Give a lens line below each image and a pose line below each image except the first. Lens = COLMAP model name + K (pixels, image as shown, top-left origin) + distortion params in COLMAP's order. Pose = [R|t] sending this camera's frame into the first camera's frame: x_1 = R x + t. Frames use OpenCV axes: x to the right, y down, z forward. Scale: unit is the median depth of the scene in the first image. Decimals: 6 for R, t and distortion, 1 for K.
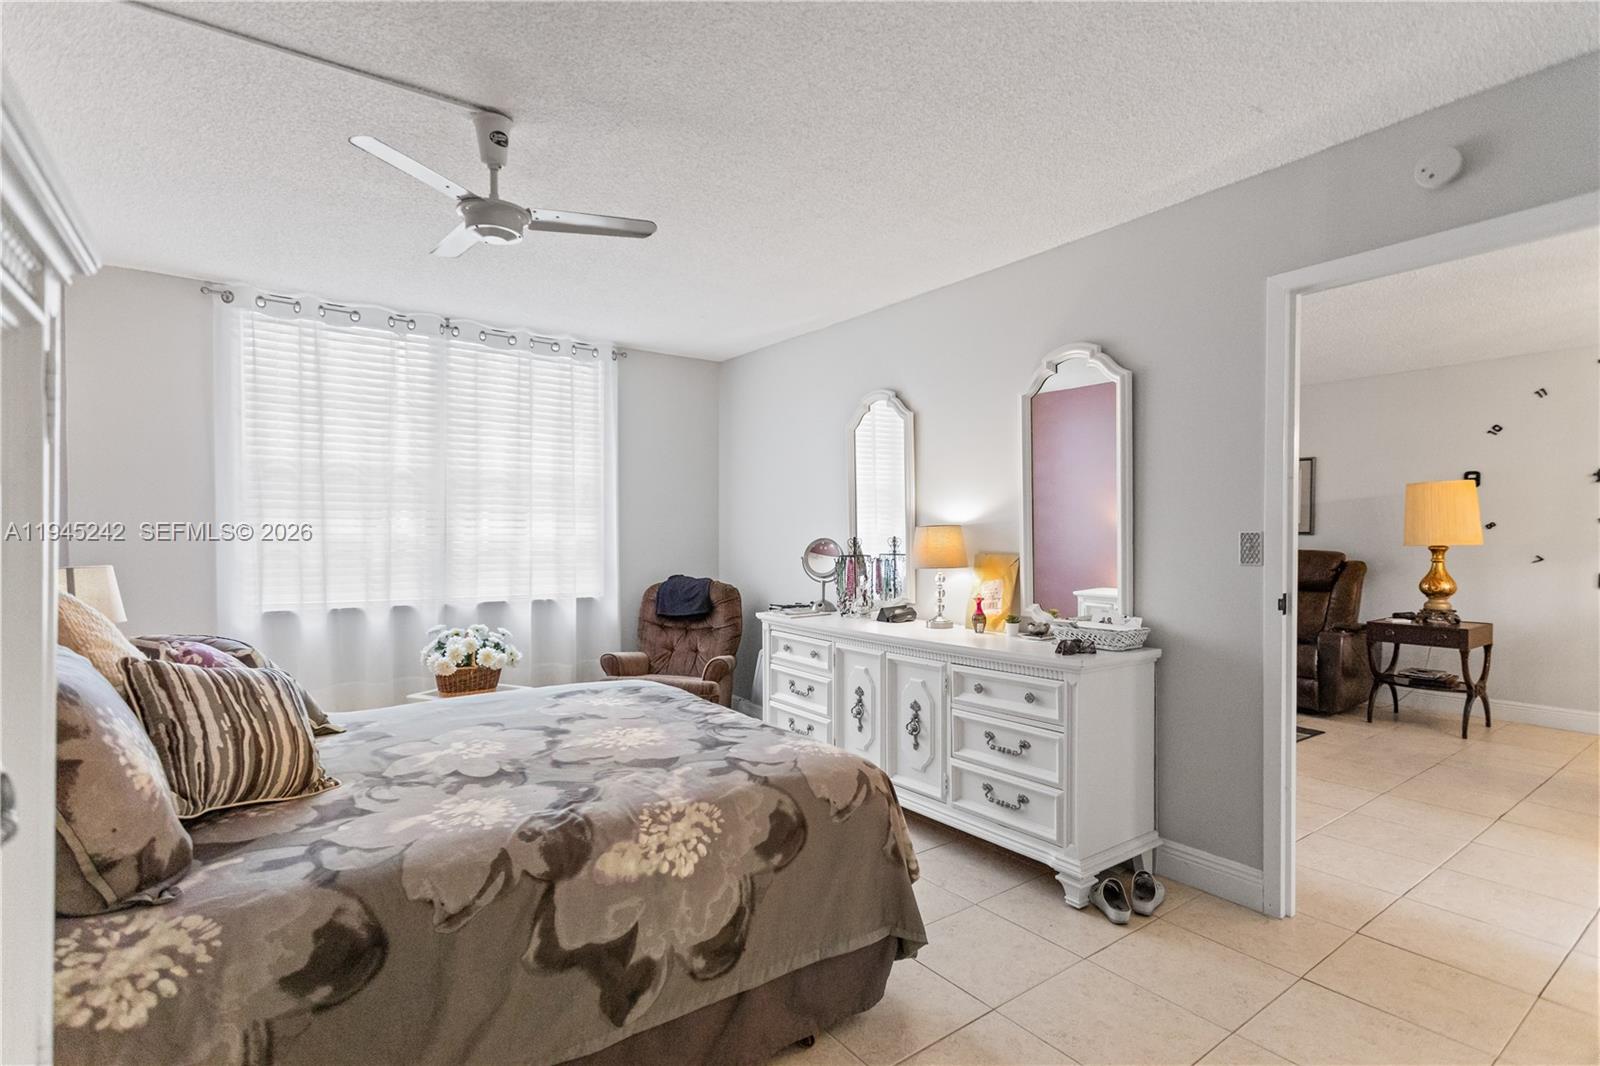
lens RADIAL K [[763.0, 0, 780.0], [0, 763.0, 545.2], [0, 0, 1]] dist [0.002132, 0.001416]
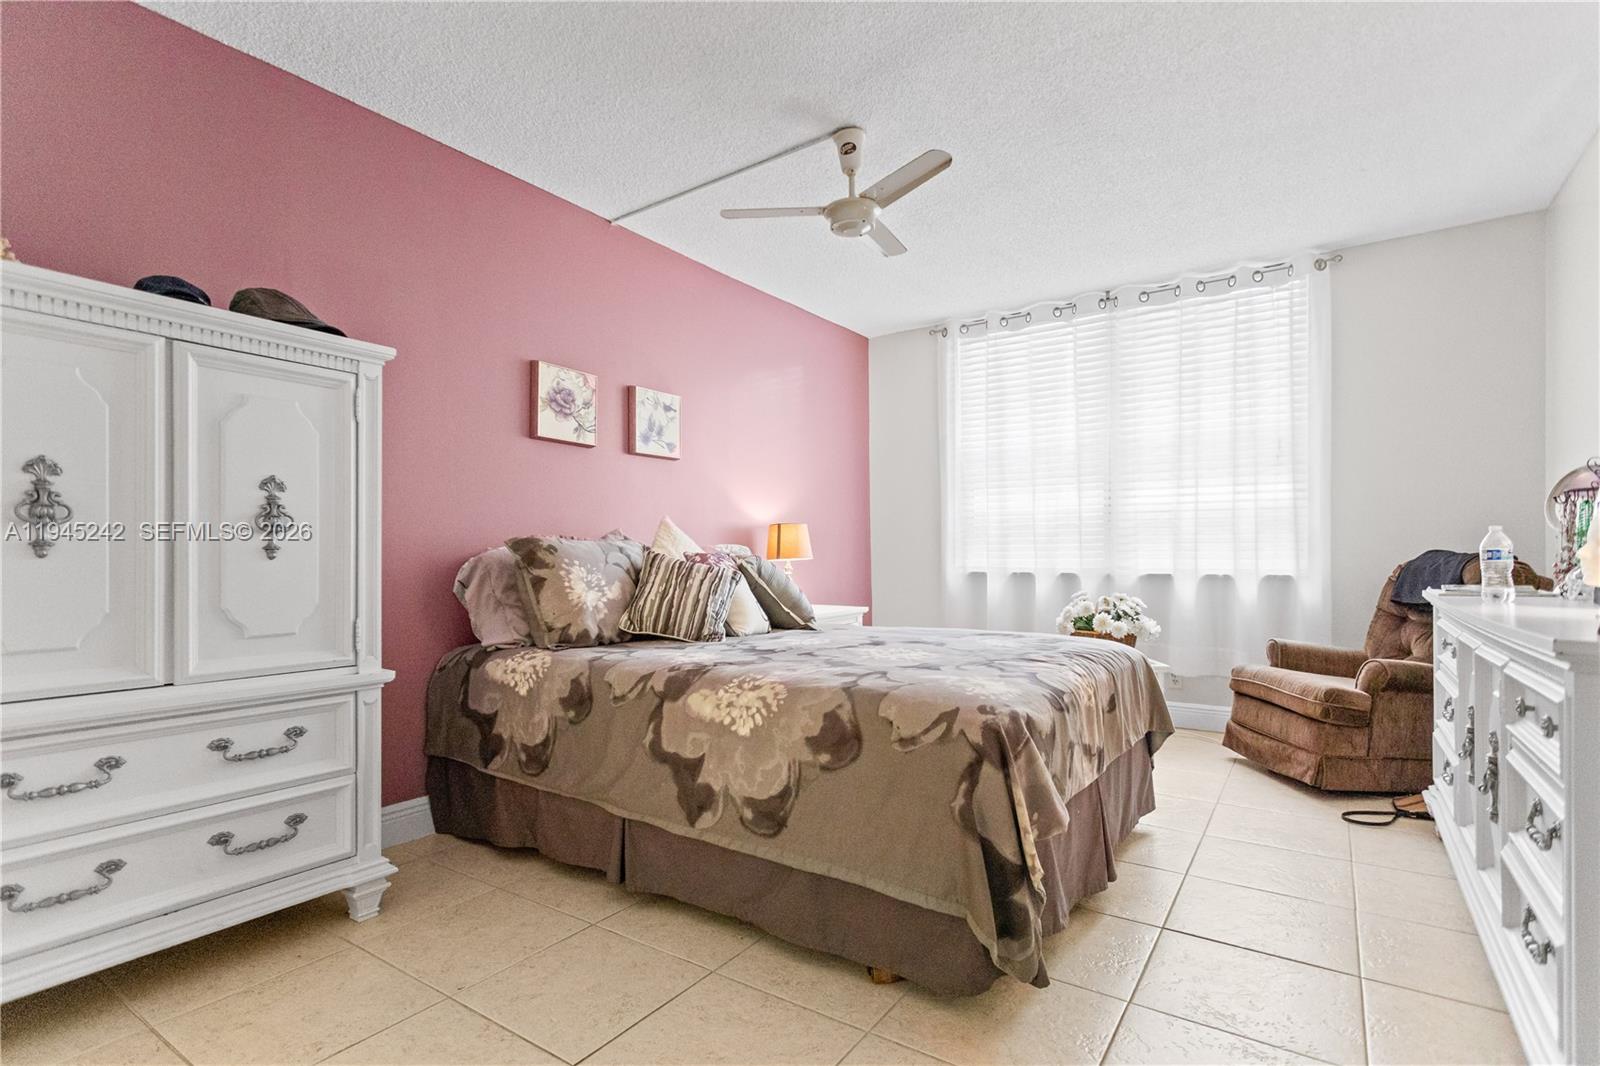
lens RADIAL K [[763.0, 0, 778.8], [0, 763.0, 562.2], [0, 0, 1]] dist [0.002132, 0.001416]
pose [[0.337587, 0.006510, -0.941272, 0.855368], [-0.005809, 0.999971, 0.004832, 0.138345], [0.941276, 0.003836, 0.337615, 0.561101]]
